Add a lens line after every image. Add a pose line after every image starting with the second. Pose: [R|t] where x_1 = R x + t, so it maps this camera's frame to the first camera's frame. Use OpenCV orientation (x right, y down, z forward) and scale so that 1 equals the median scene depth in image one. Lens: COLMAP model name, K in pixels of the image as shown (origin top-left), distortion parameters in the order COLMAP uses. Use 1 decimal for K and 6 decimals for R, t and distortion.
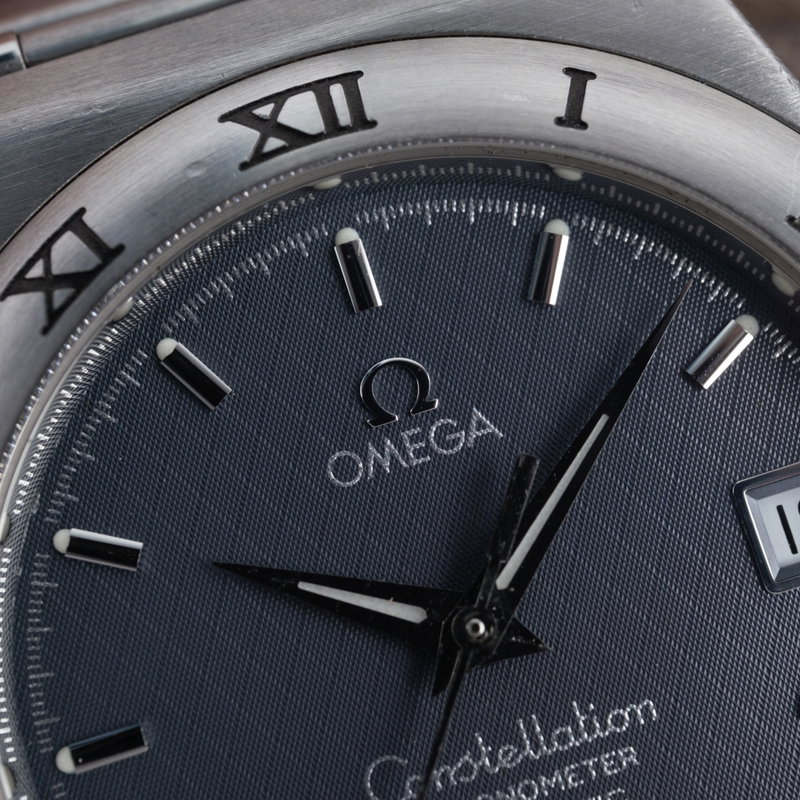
lens RADIAL K [[1929.7, 0, 402.1], [0, 1929.7, 402.6], [0, 0, 1]] dist [0.178557, 0.000000]
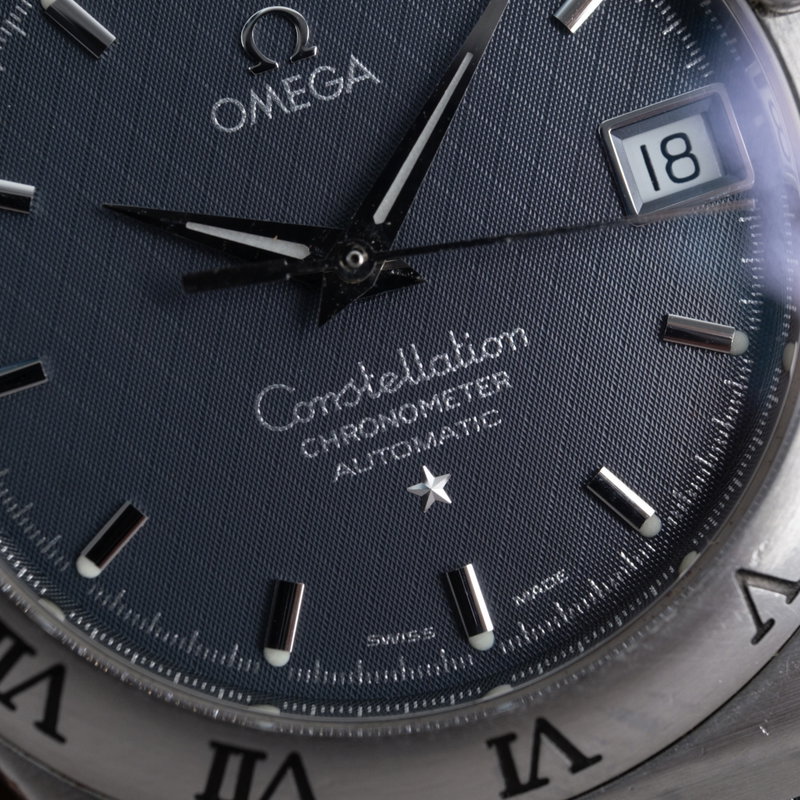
lens RADIAL K [[1929.7, 0, 410.5], [0, 1929.7, 402.1], [0, 0, 1]] dist [0.178557, 0.000000]
pose [[0.999283, -0.021756, 0.030994, 0.032711], [0.019531, 0.997330, 0.070369, 0.117194], [-0.032443, -0.069713, 0.997039, -0.057048]]
